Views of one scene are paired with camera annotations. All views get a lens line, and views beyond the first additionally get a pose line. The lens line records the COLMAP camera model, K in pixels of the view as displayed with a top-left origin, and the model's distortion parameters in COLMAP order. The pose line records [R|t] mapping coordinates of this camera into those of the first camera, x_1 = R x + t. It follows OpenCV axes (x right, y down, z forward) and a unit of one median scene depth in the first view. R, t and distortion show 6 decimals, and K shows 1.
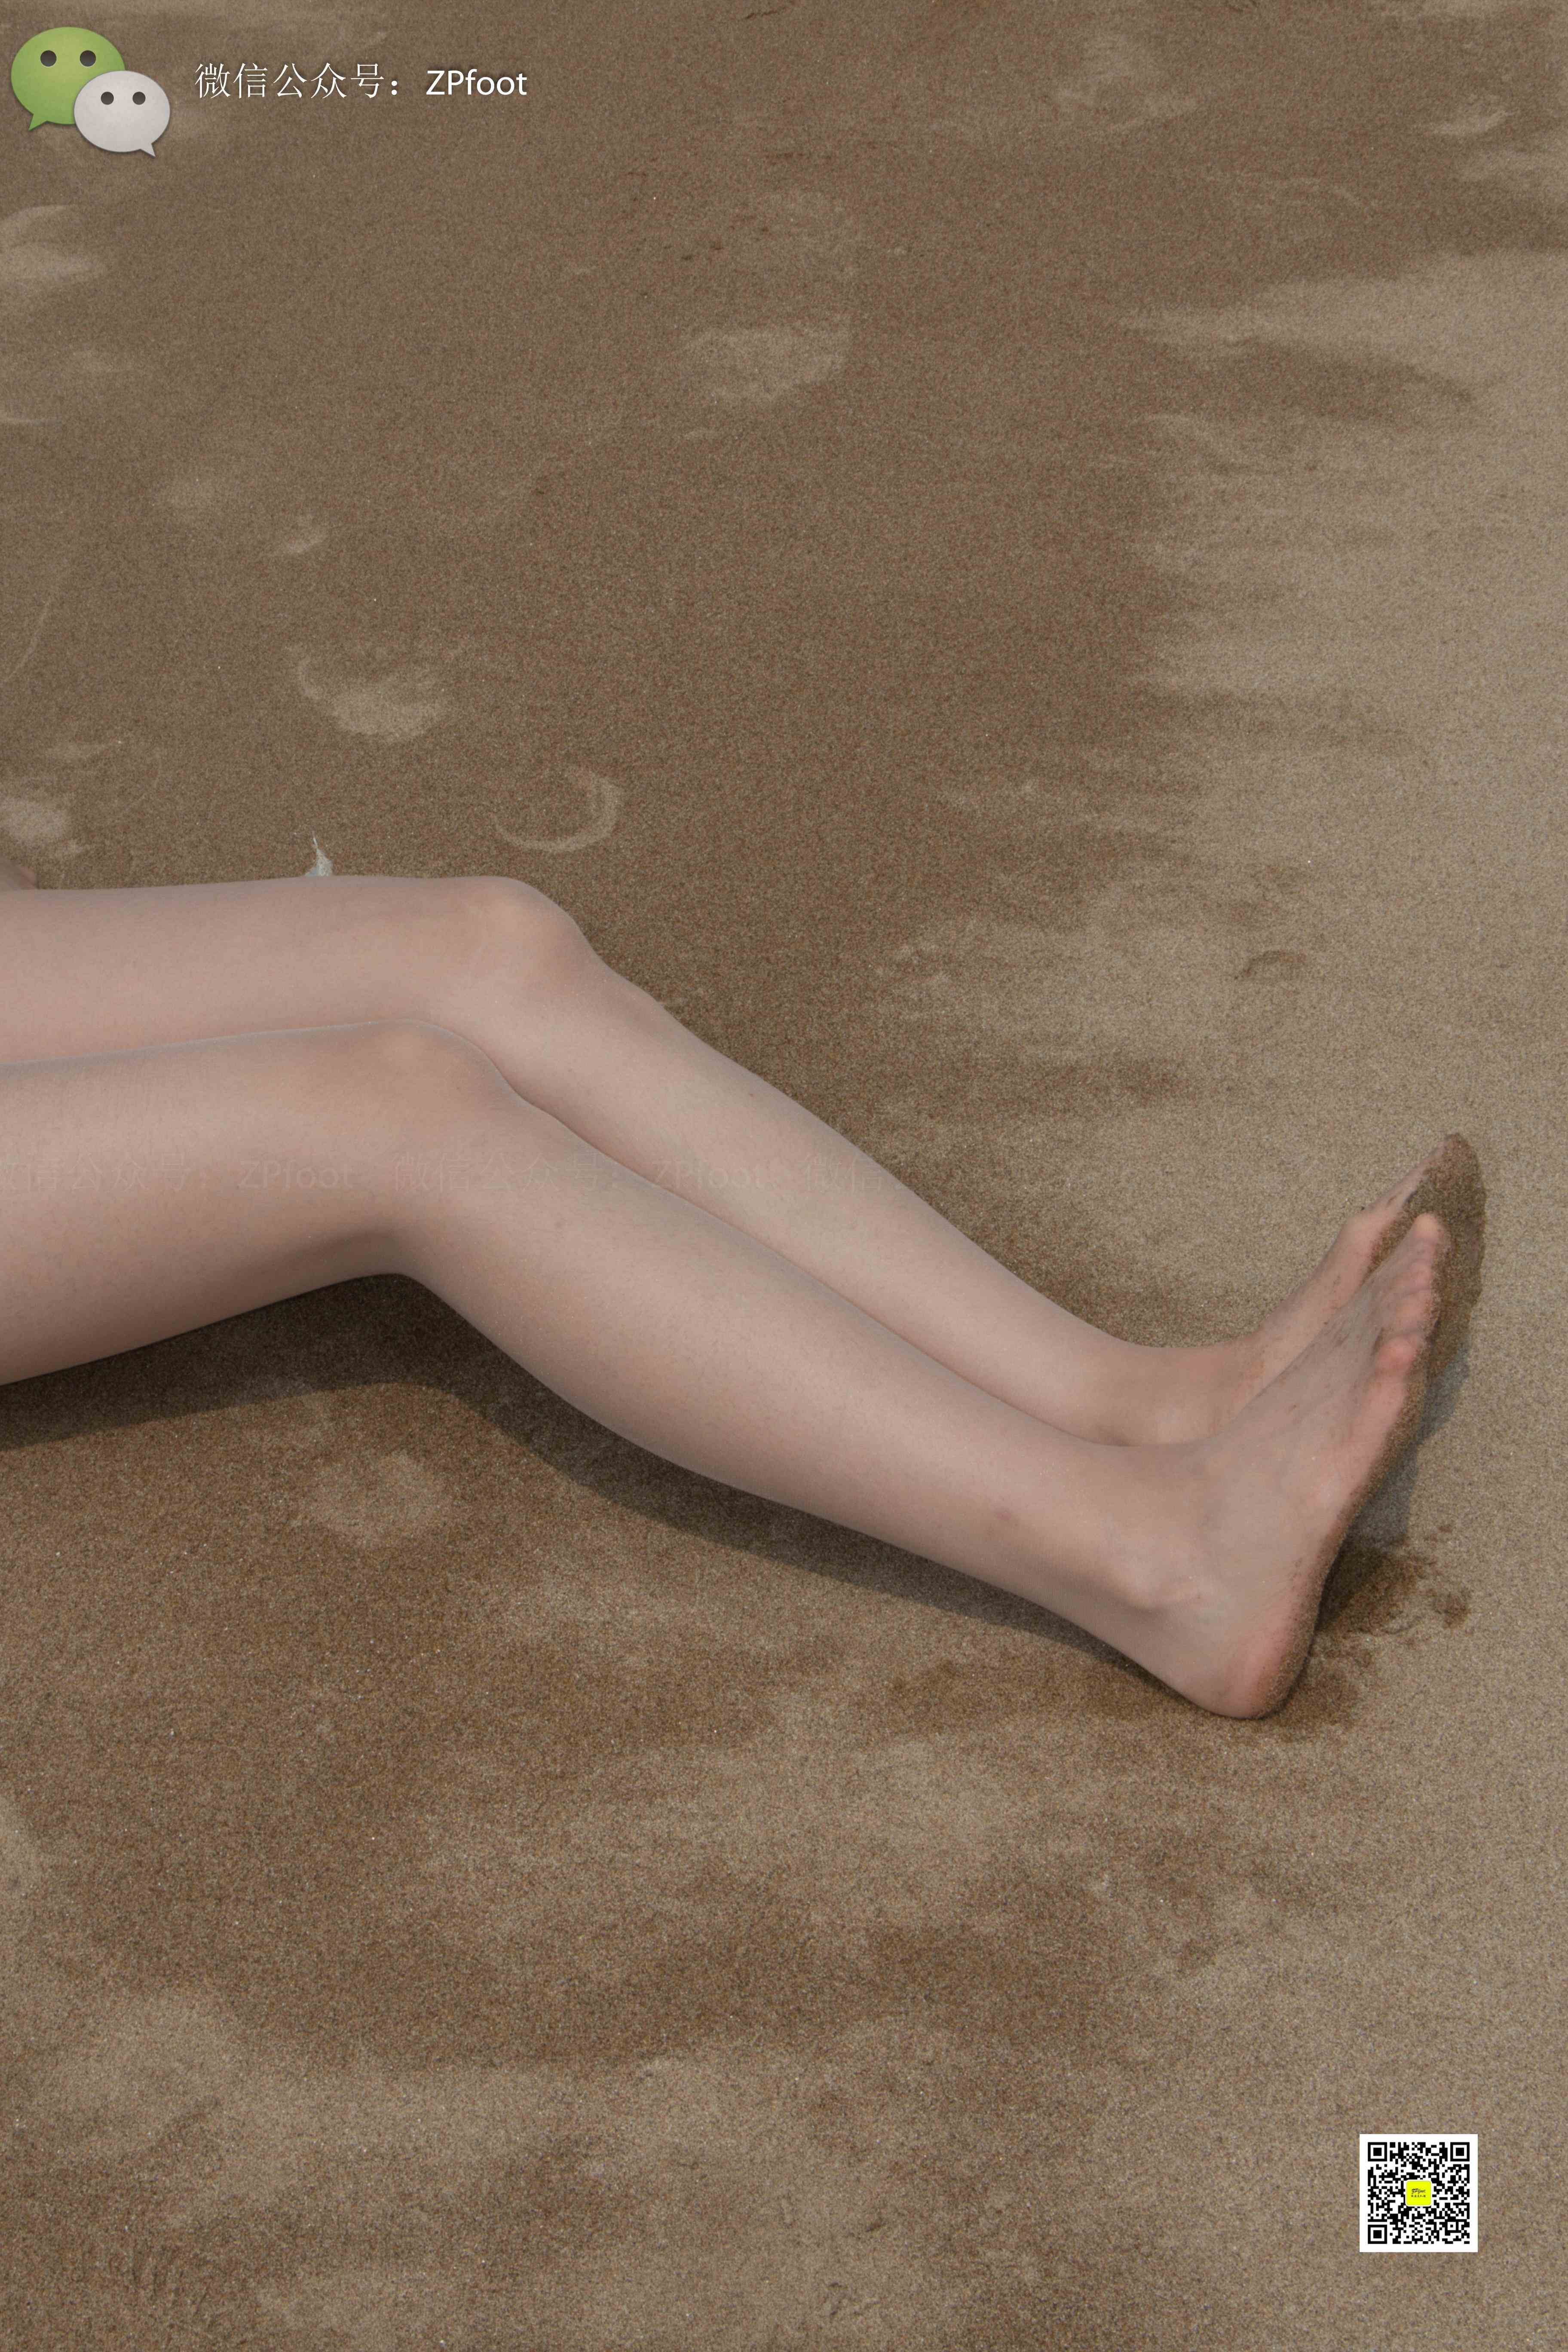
lens RADIAL K [[4515.1, 0, 719.4], [0, 4515.1, 1303.3], [0, 0, 1]] dist [0.132864, 0.000000]
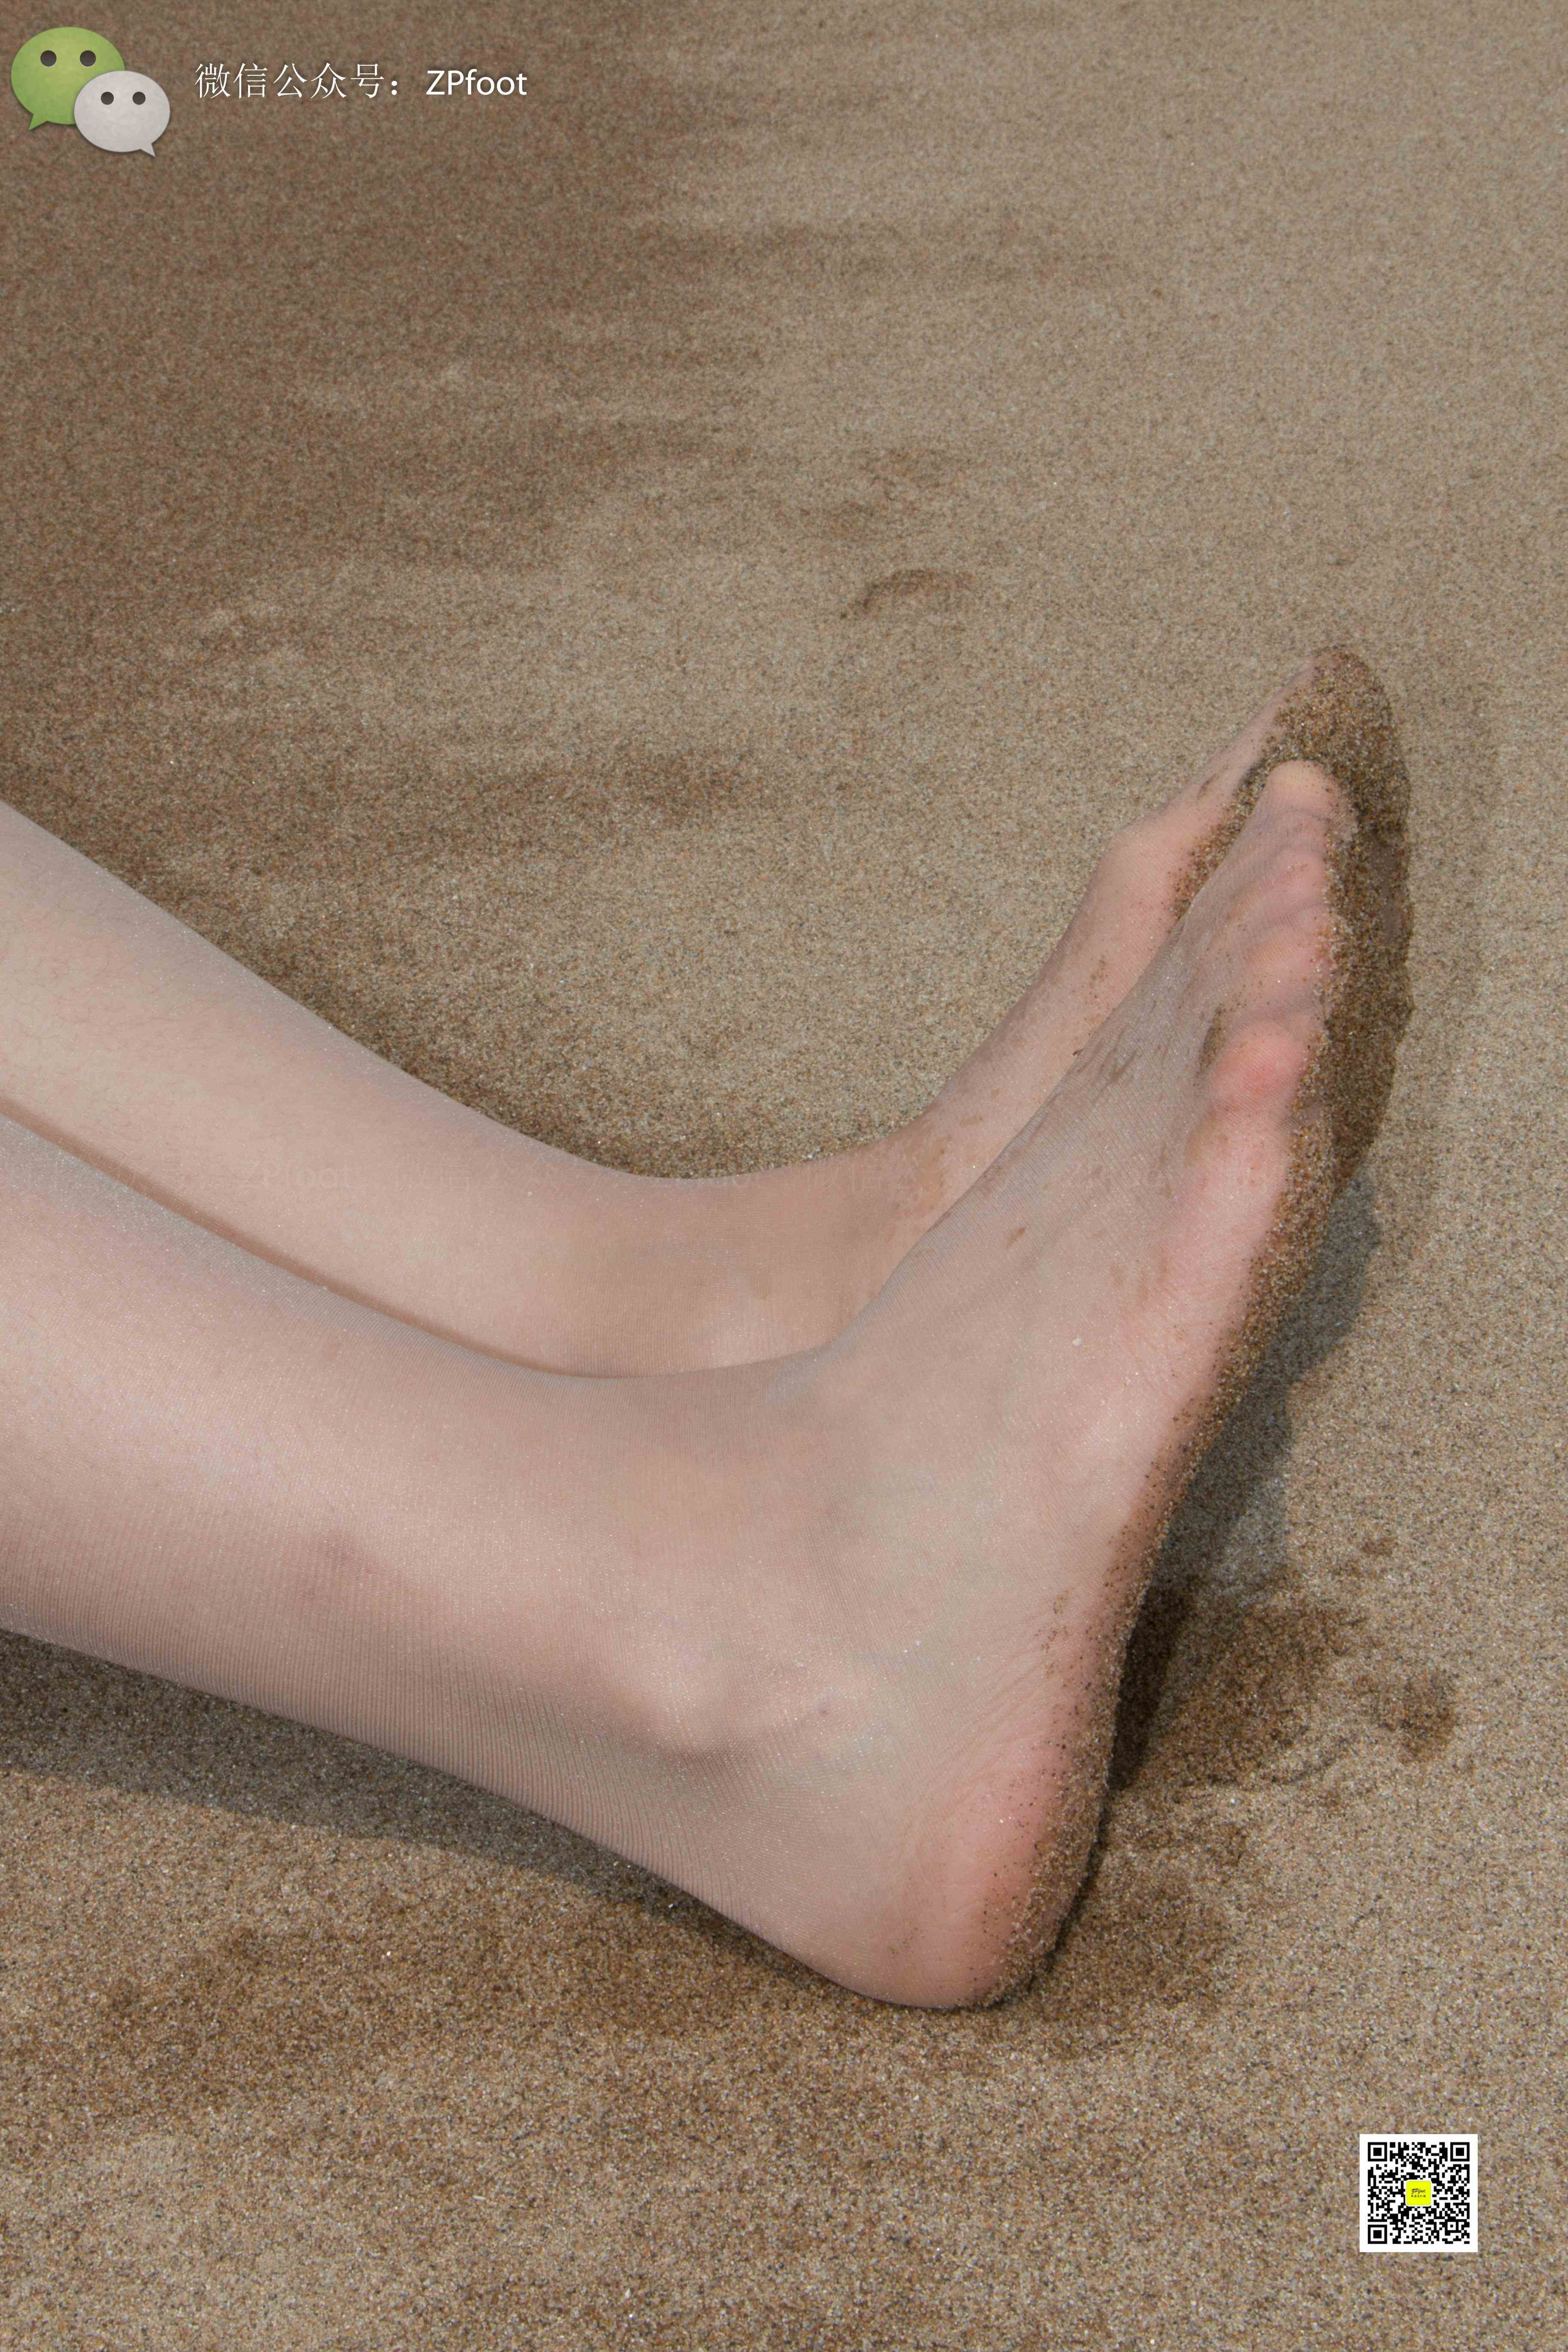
lens RADIAL K [[4515.1, 0, 786.4], [0, 4515.1, 1178.8], [0, 0, 1]] dist [0.132864, 0.000000]
pose [[0.994360, -0.059210, 0.087989, 0.061283], [0.069231, 0.990882, -0.115585, 0.056615], [-0.080343, 0.121025, 0.989393, 0.521014]]
